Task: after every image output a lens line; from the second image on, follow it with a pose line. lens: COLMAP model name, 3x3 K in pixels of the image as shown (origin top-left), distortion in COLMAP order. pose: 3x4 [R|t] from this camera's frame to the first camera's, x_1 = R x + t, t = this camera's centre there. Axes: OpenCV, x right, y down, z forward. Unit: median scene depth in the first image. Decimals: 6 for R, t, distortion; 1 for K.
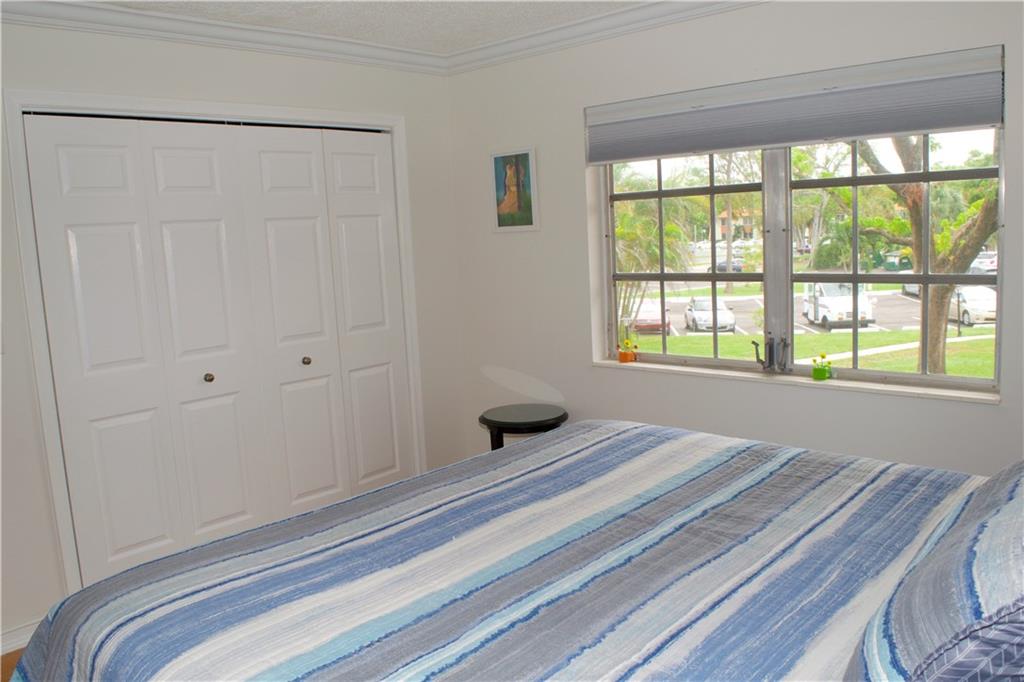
lens RADIAL K [[806.7, 0, 502.0], [0, 806.7, 341.4], [0, 0, 1]] dist [-0.096272, 0.016866]
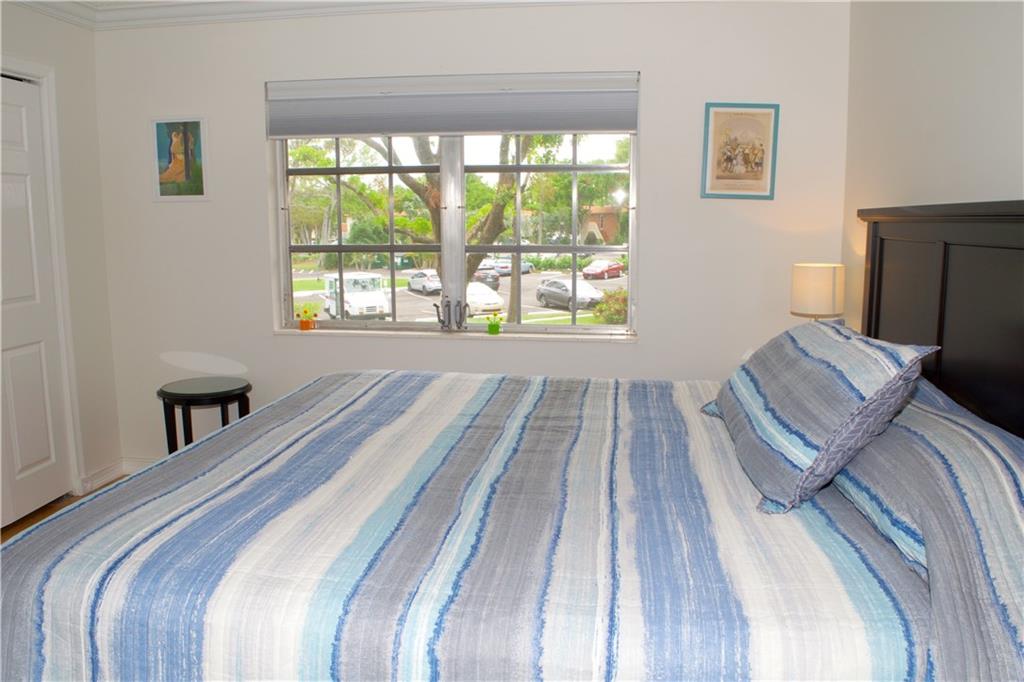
lens RADIAL K [[806.7, 0, 492.2], [0, 806.7, 340.2], [0, 0, 1]] dist [-0.096272, 0.016866]
pose [[0.830519, -0.034193, 0.555940, -0.282651], [0.035698, 0.999330, 0.008135, 0.049486], [-0.555845, 0.013090, 0.831183, -0.000343]]
